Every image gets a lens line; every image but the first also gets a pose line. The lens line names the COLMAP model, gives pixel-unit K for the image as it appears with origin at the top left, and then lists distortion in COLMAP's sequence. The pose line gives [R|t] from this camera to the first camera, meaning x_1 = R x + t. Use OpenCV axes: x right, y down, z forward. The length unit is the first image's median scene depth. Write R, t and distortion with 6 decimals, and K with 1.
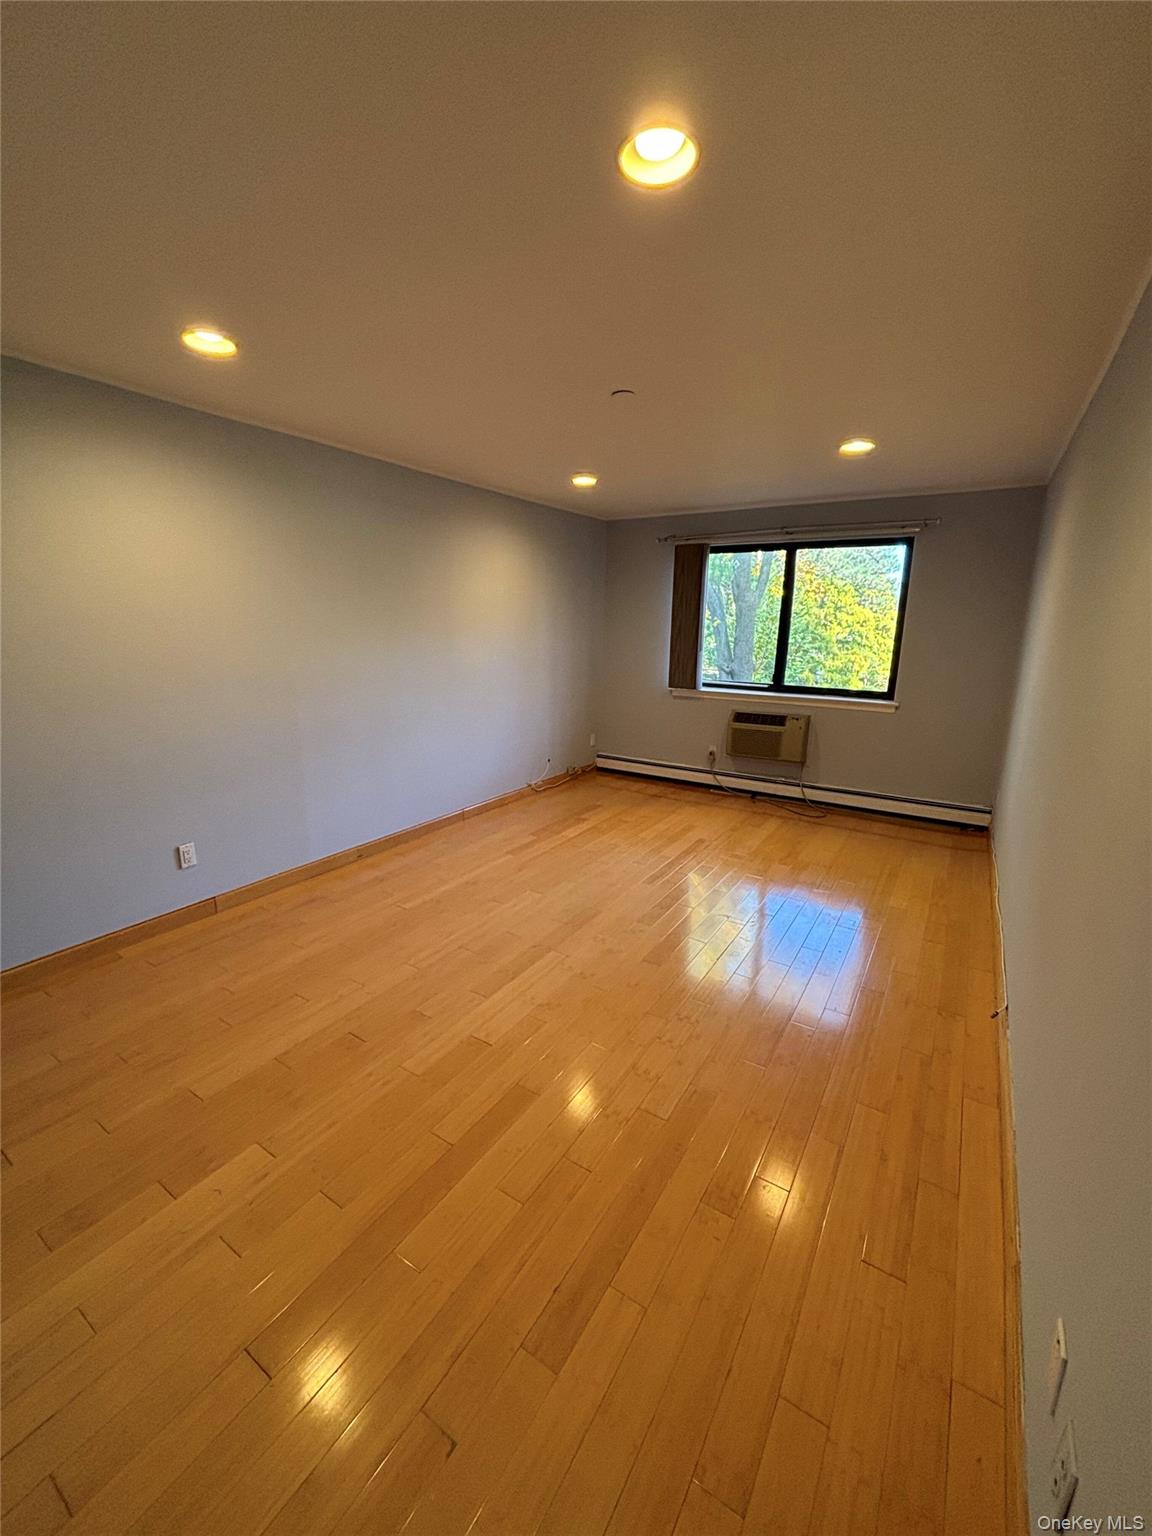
lens RADIAL K [[620.2, 0, 581.9], [0, 620.2, 775.3], [0, 0, 1]] dist [0.001380, -0.000194]
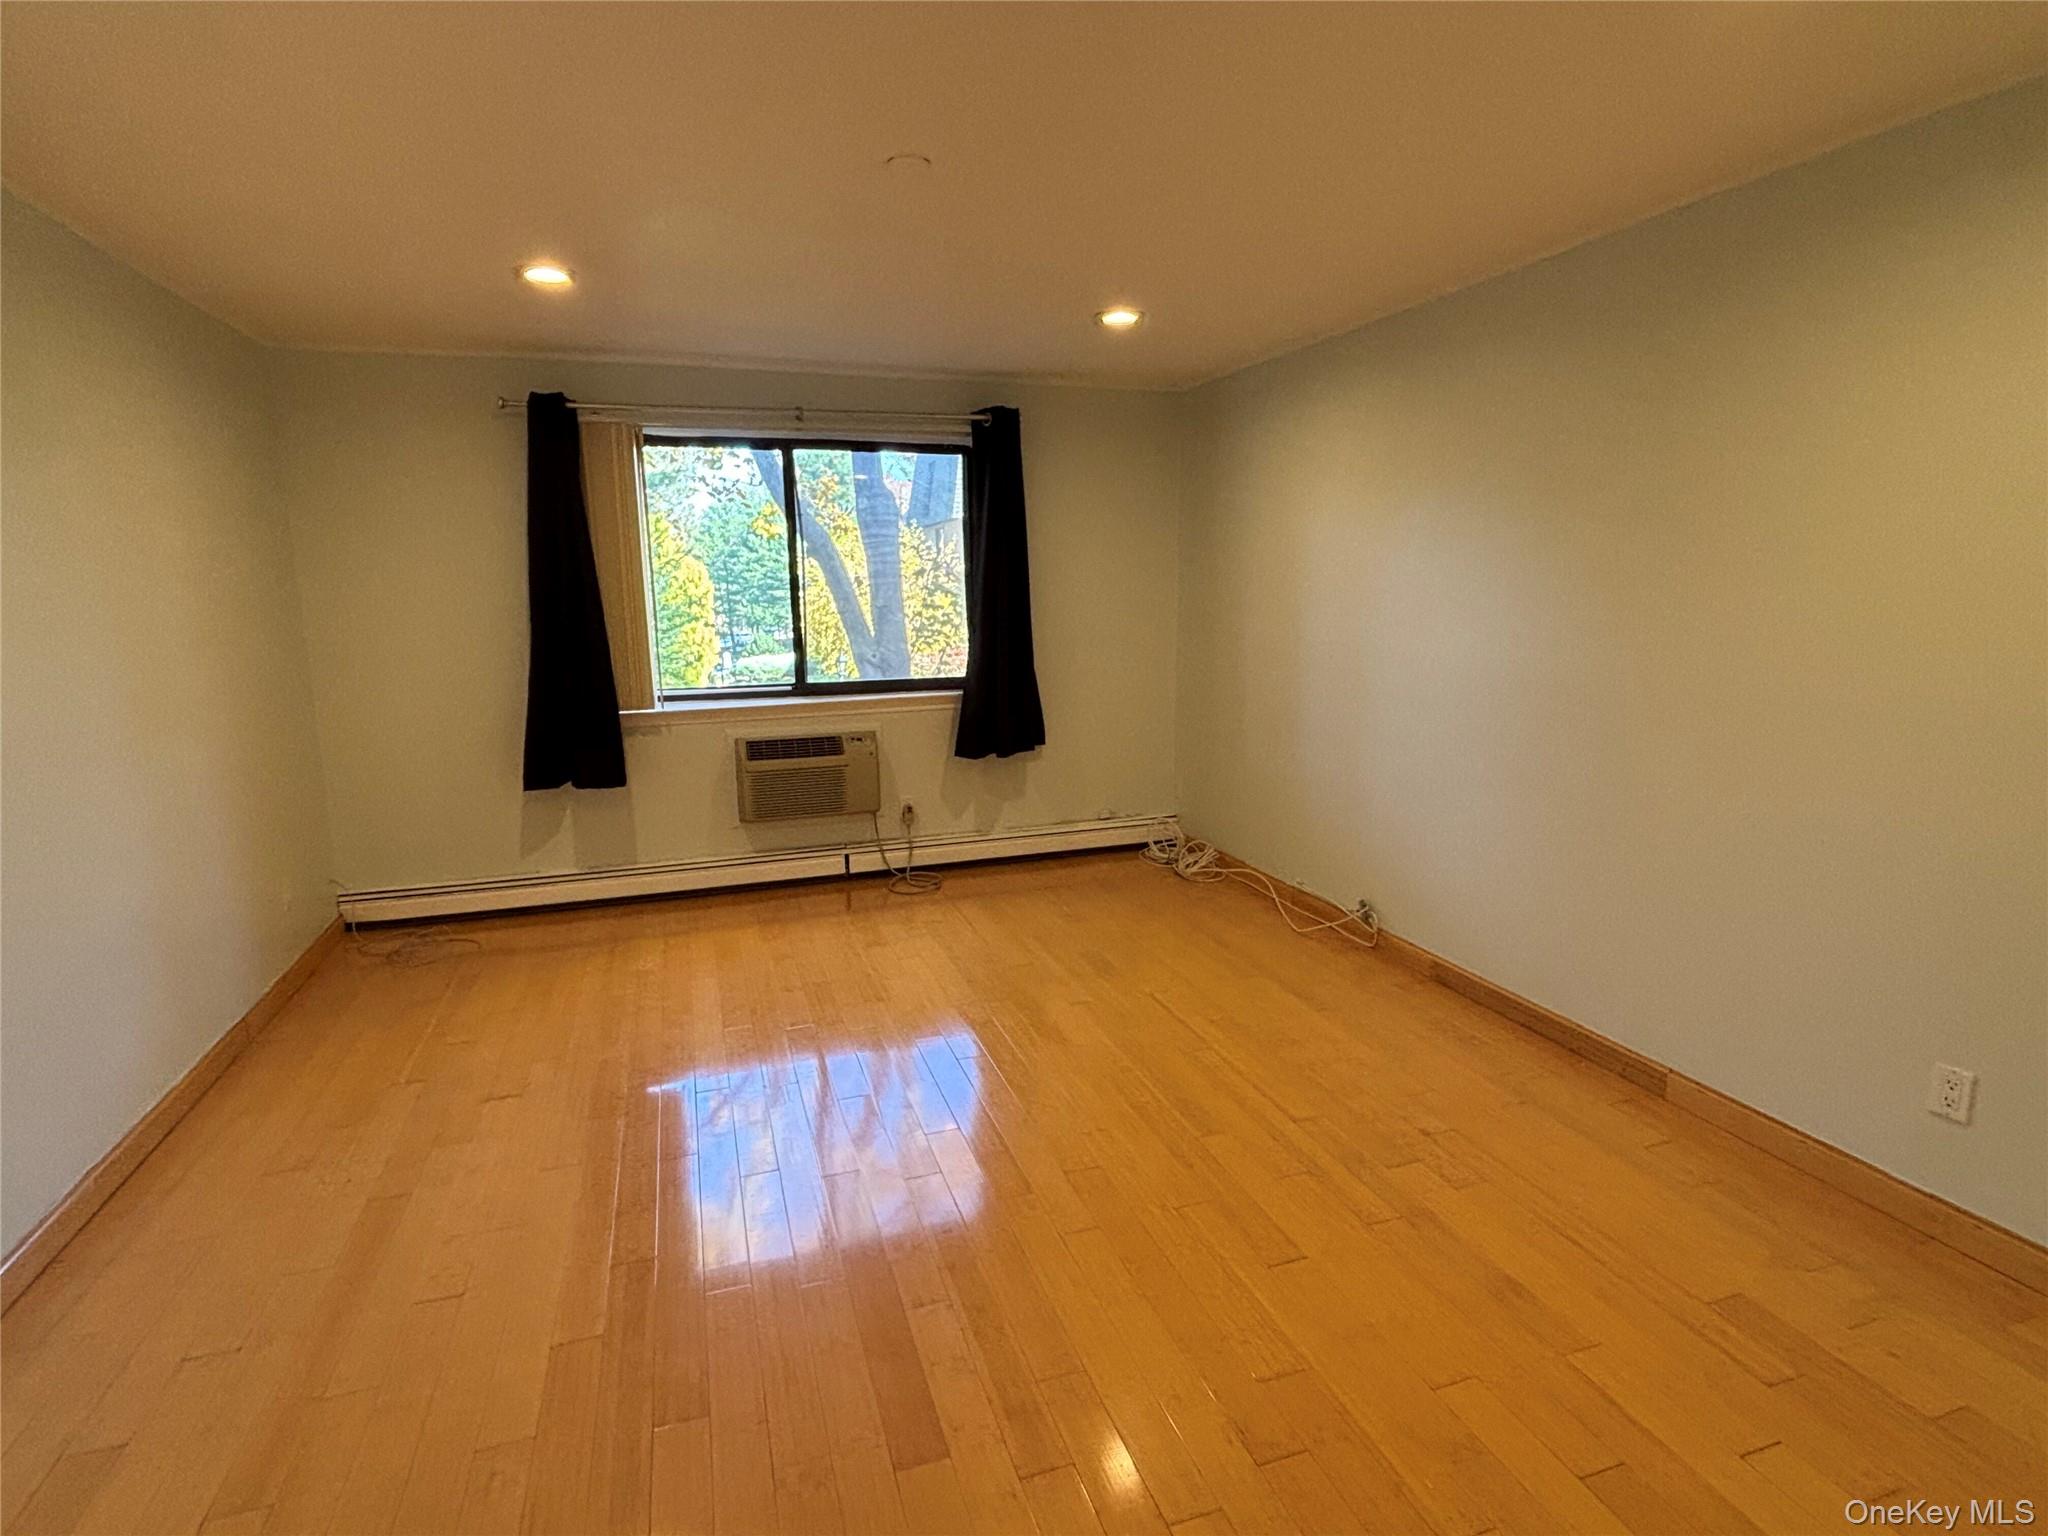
lens RADIAL K [[1120.1, 0, 1044.2], [0, 1120.1, 758.9], [0, 0, 1]] dist [-0.007560, -0.000668]
pose [[0.629659, -0.154187, 0.761417, -0.342005], [0.212786, 0.976855, 0.021848, -0.057125], [-0.747162, 0.148262, 0.647895, 0.195110]]
